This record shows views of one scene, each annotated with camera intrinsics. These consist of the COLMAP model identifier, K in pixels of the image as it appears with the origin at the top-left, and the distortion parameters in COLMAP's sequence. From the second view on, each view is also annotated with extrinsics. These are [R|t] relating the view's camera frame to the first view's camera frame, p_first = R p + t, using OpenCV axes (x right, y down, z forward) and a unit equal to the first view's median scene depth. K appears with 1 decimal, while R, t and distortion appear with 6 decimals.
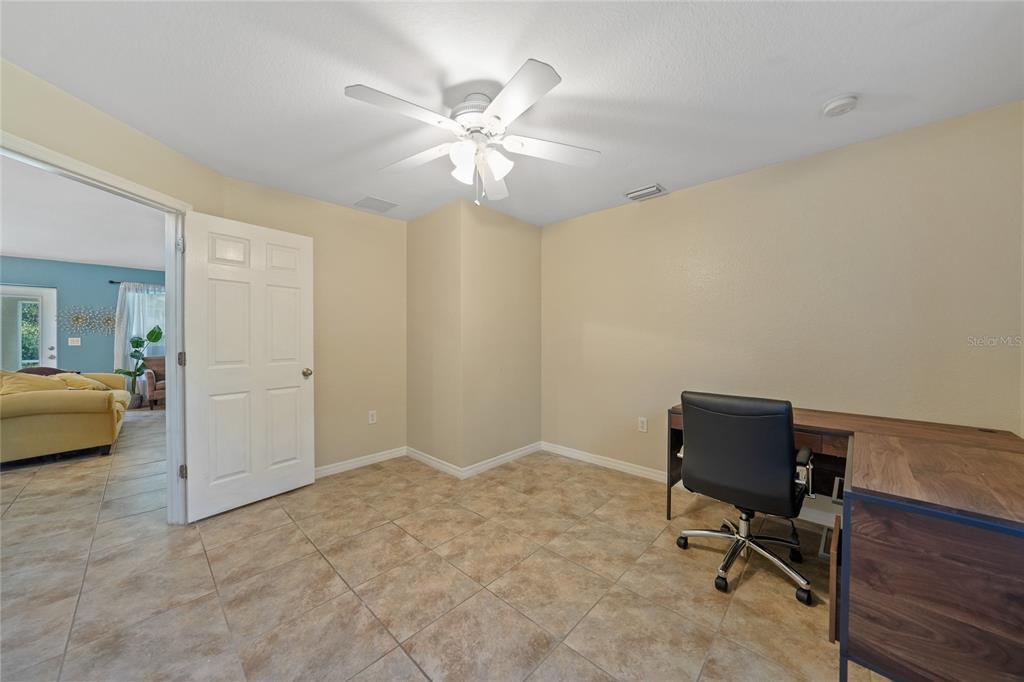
lens RADIAL K [[353.1, 0, 511.7], [0, 353.1, 339.2], [0, 0, 1]] dist [-0.024034, 0.006471]
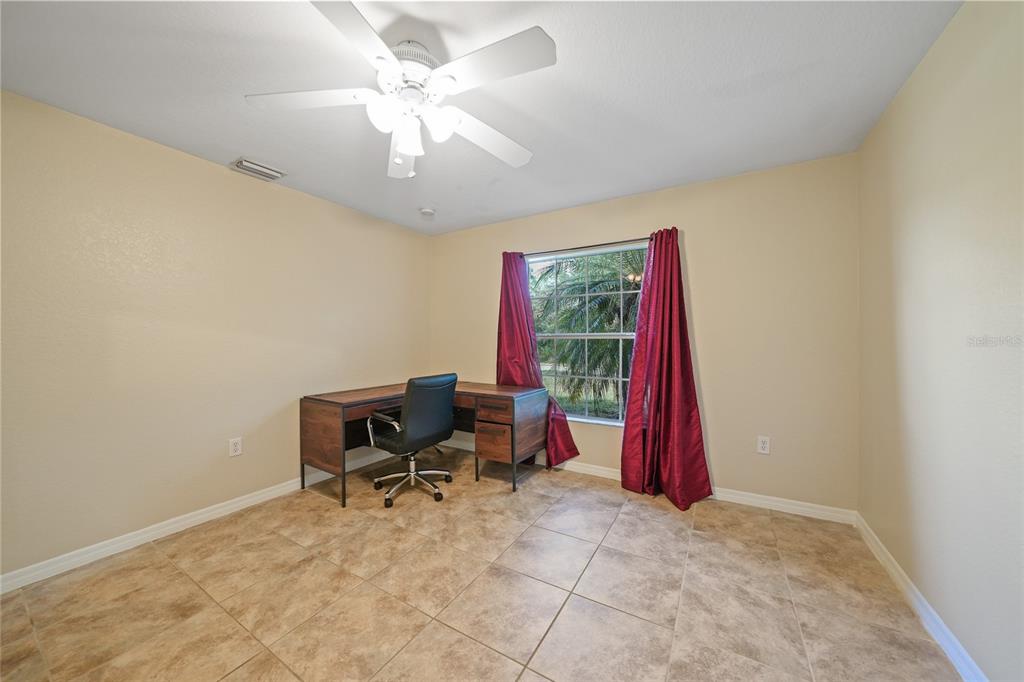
lens RADIAL K [[353.1, 0, 511.7], [0, 353.1, 339.2], [0, 0, 1]] dist [-0.024034, 0.006471]
pose [[-0.208032, 0.003123, 0.978117, -0.778683], [0.007425, 0.999971, -0.001613, 0.002268], [-0.978094, 0.006927, -0.208049, 0.776461]]
